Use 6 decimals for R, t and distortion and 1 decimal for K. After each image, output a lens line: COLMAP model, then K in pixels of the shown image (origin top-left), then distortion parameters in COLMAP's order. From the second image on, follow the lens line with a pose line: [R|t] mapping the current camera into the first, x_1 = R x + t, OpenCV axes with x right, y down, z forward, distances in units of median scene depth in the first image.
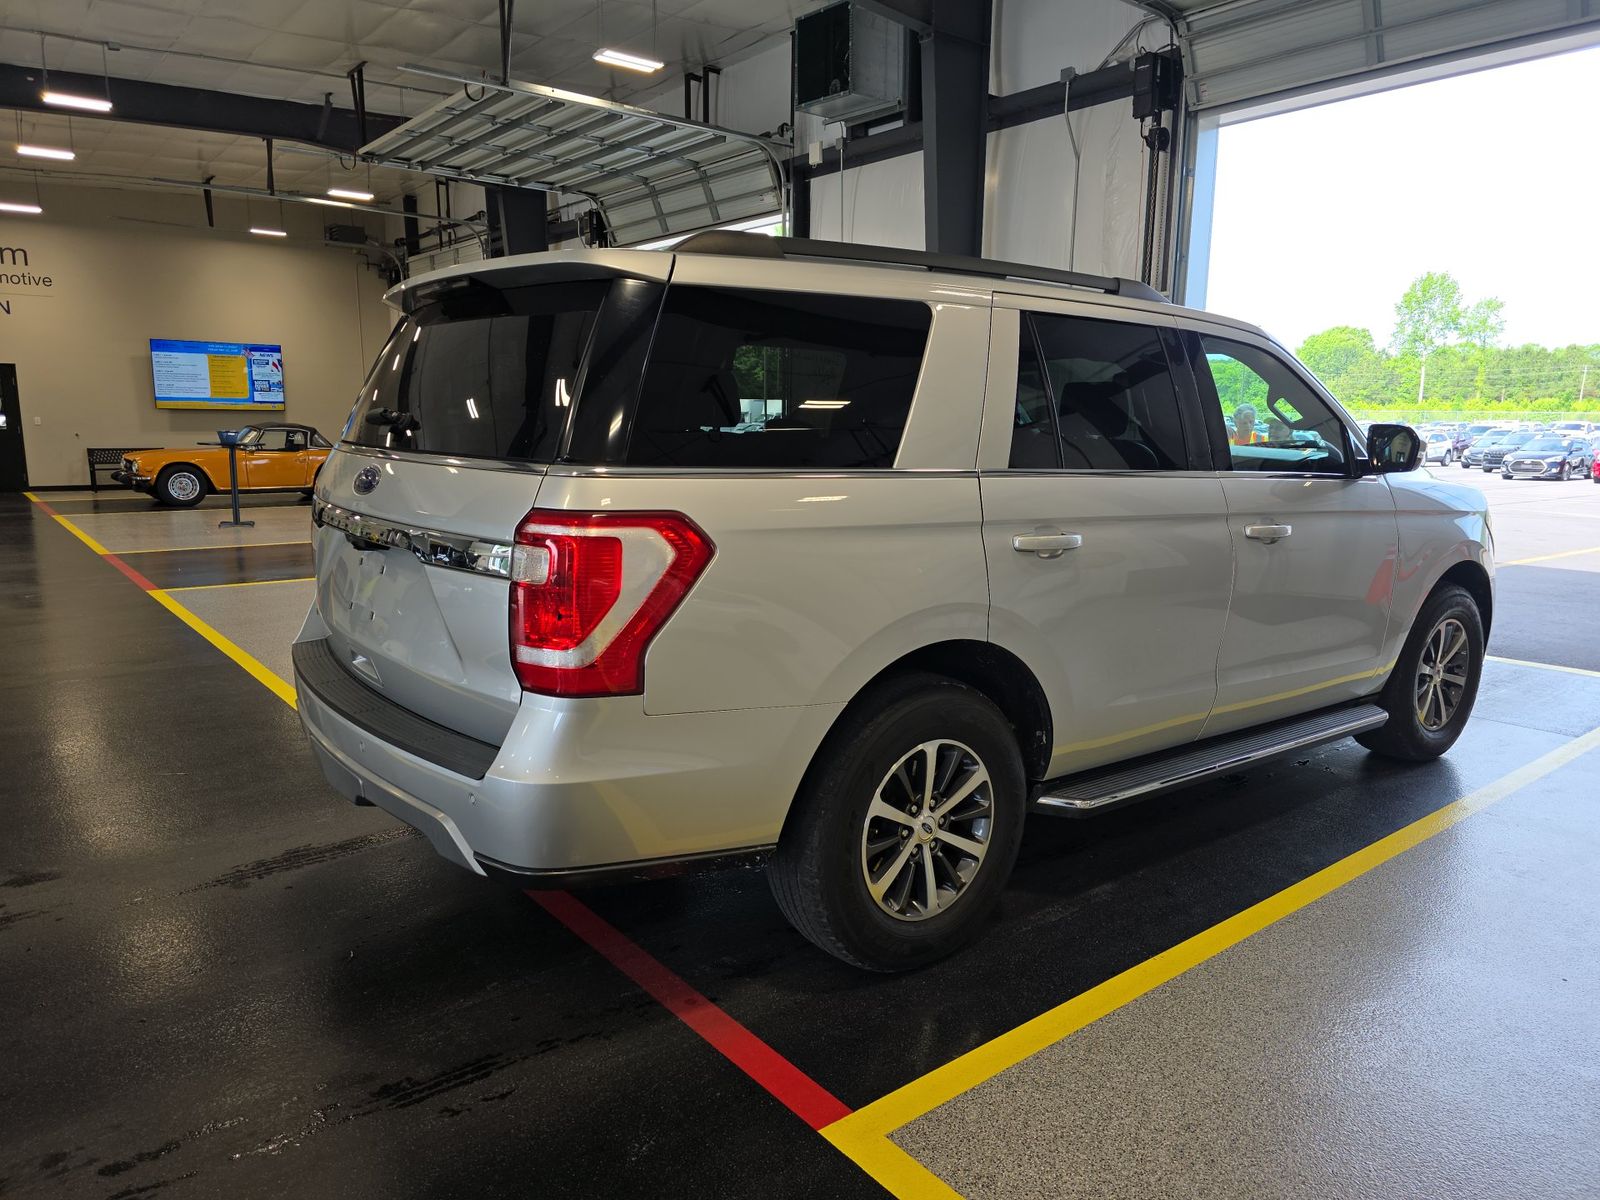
lens RADIAL K [[1087.0, 0, 786.8], [0, 1087.0, 601.5], [0, 0, 1]] dist [0.047888, -0.053306]
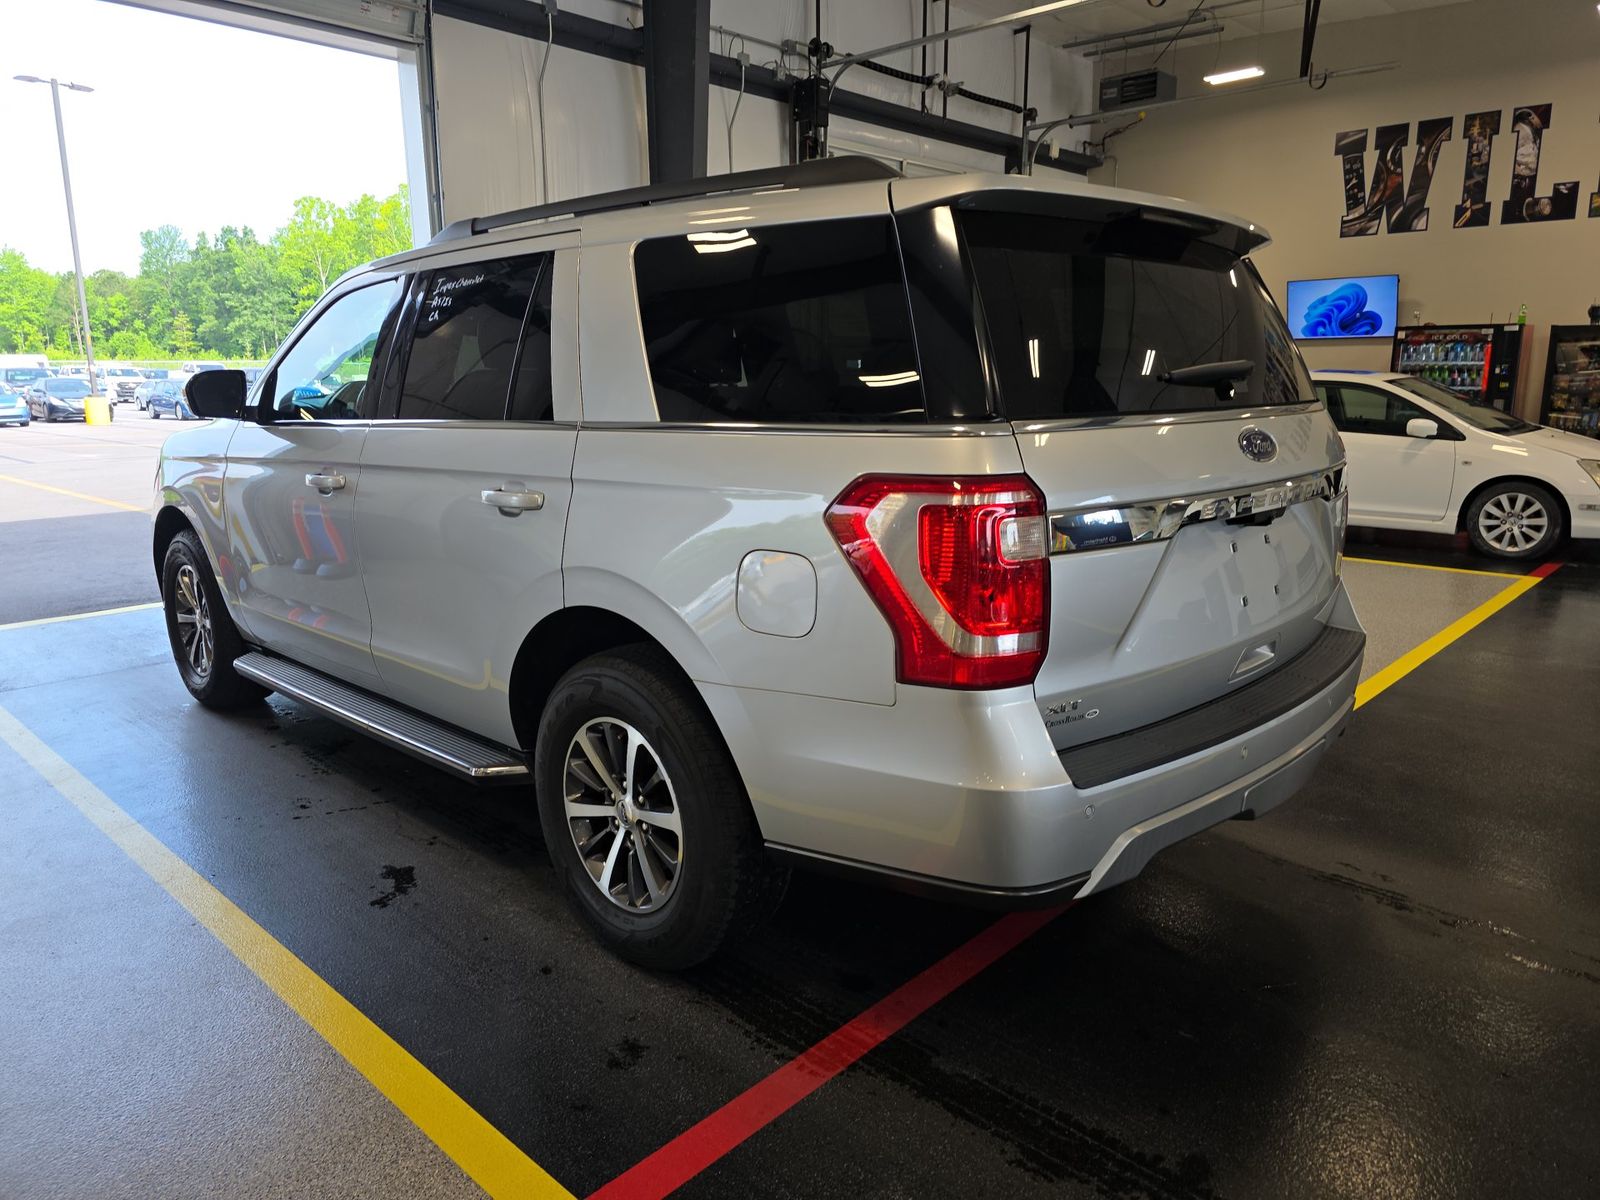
lens RADIAL K [[1087.0, 0, 786.8], [0, 1087.0, 601.5], [0, 0, 1]] dist [0.047888, -0.053306]
pose [[-0.156268, -0.210149, 0.965100, -1.178682], [0.164736, 0.957873, 0.235249, -0.255076], [-0.973880, 0.195749, -0.115066, 1.486826]]
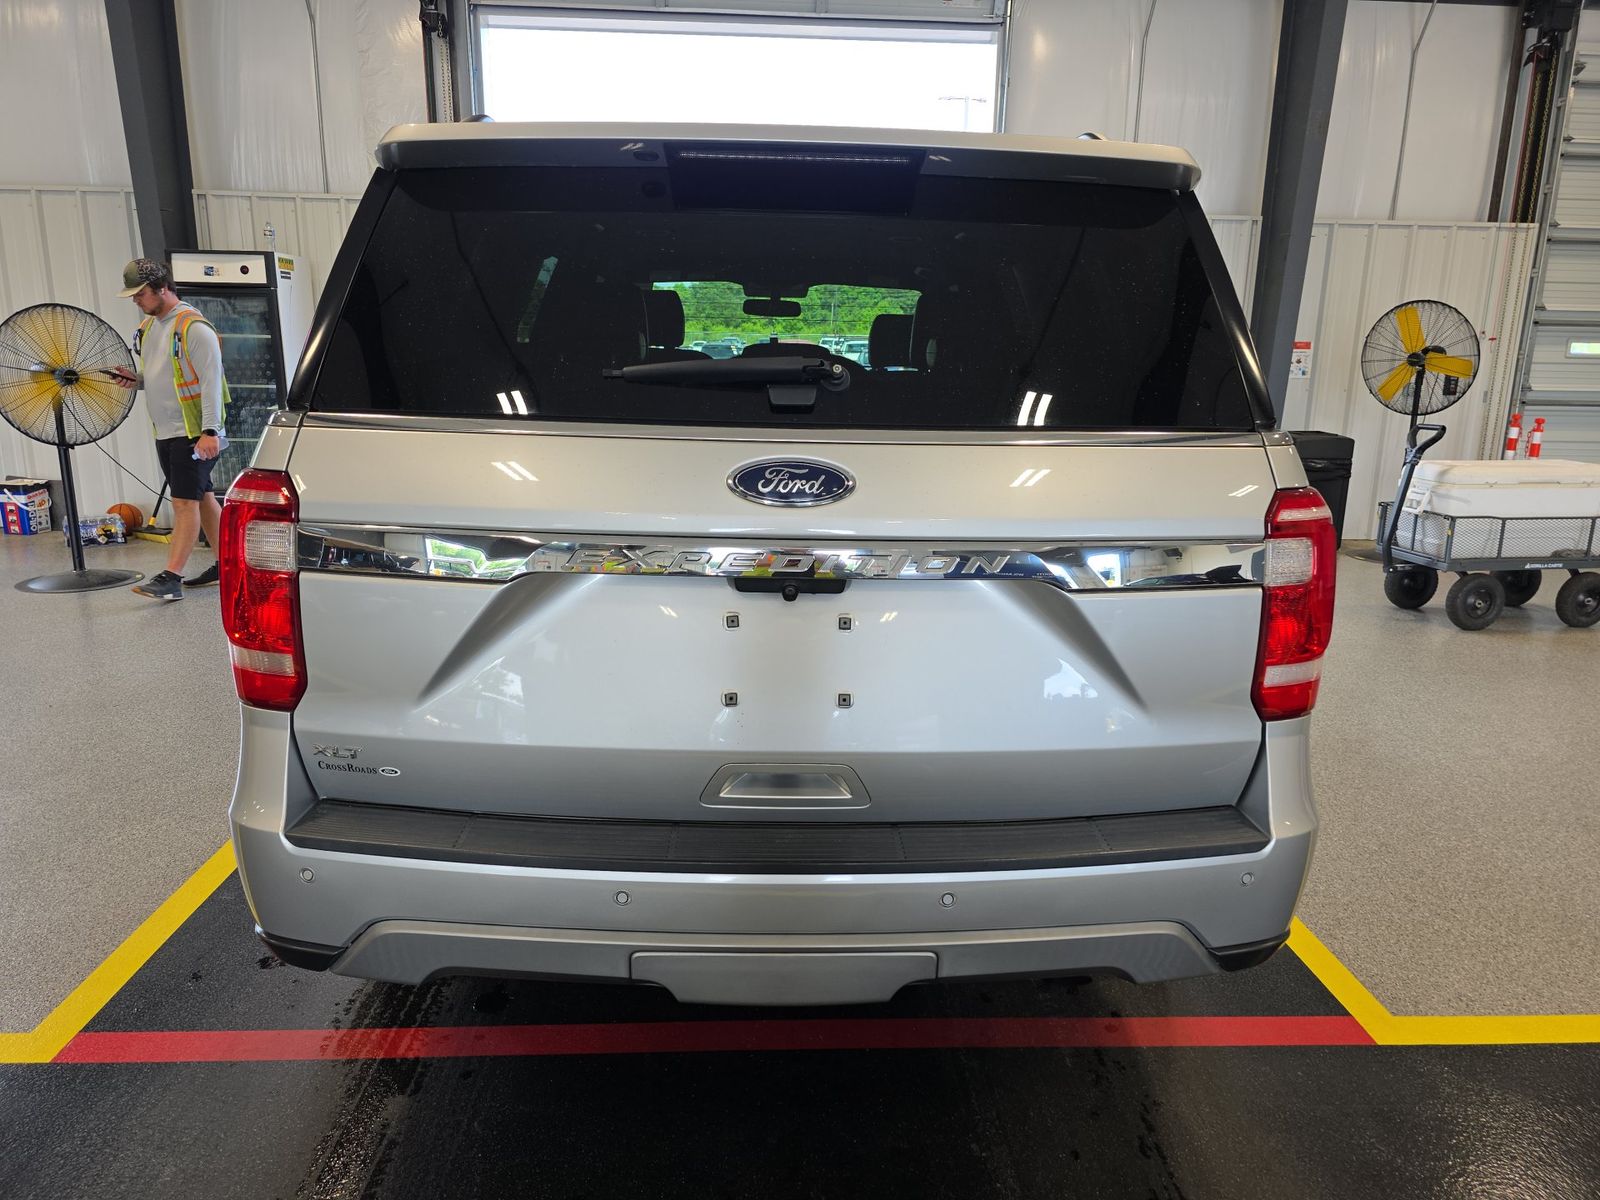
lens RADIAL K [[1071.4, 0, 807.2], [0, 1071.4, 597.8], [0, 0, 1]] dist [0.044449, -0.050033]
pose [[0.581562, -0.185816, 0.791997, -0.837903], [0.121083, 0.982491, 0.141598, -0.127205], [-0.804441, 0.013550, 0.593878, 0.657282]]
